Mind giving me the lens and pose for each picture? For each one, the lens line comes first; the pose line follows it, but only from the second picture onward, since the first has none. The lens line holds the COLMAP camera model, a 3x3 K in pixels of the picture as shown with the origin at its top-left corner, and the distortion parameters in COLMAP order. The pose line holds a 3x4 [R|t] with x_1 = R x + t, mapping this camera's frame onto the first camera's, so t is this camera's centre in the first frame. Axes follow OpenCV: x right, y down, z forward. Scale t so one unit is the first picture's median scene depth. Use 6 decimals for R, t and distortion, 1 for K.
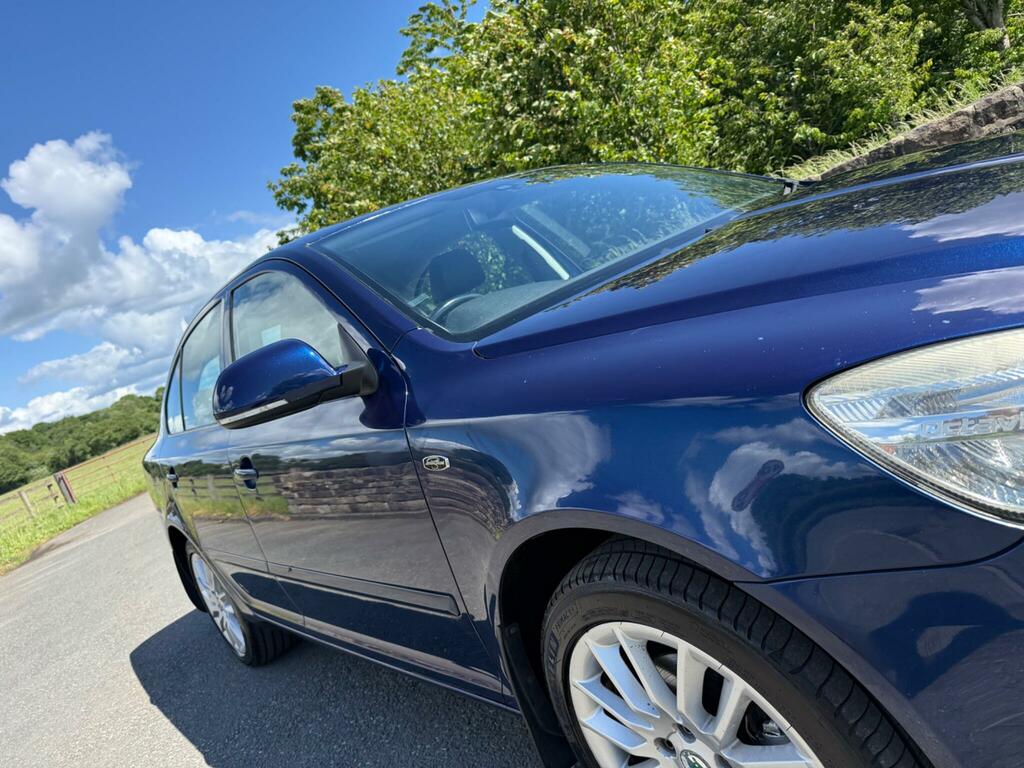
lens RADIAL K [[722.7, 0, 512.6], [0, 722.7, 382.3], [0, 0, 1]] dist [0.022395, -0.032177]
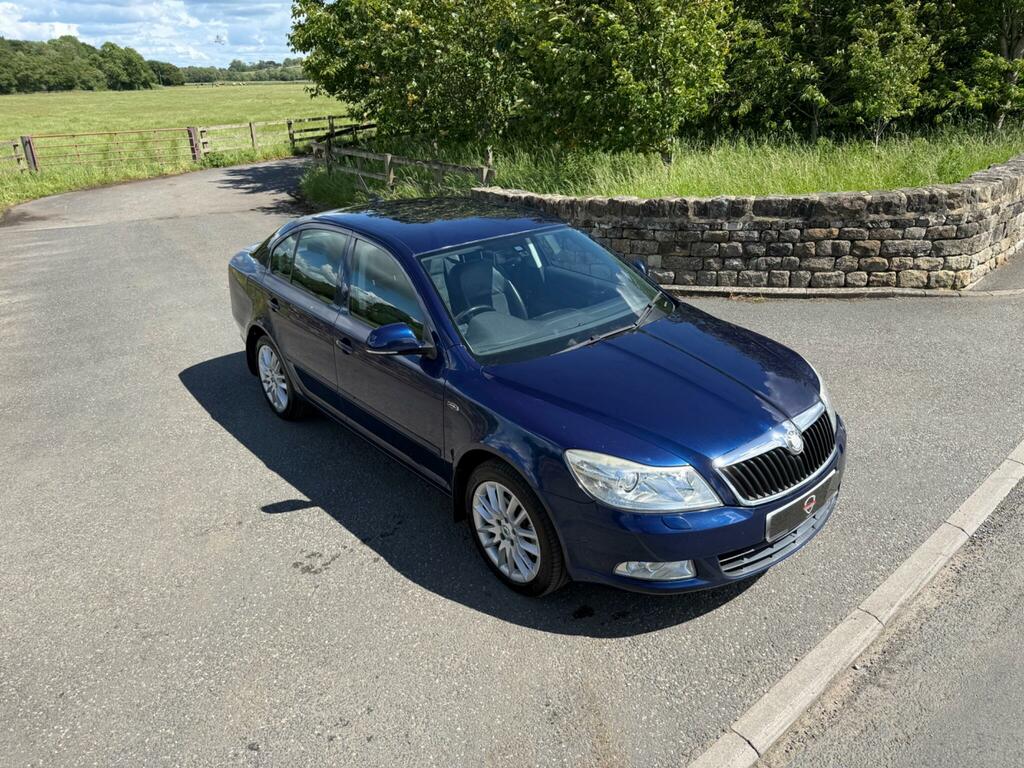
lens RADIAL K [[722.7, 0, 512.6], [0, 722.7, 387.7], [0, 0, 1]] dist [0.022395, -0.032177]
pose [[0.939212, 0.315026, 0.136526, -0.070789], [-0.340508, 0.905607, 0.252842, -0.172814], [-0.043987, -0.283961, 0.957826, -0.378910]]
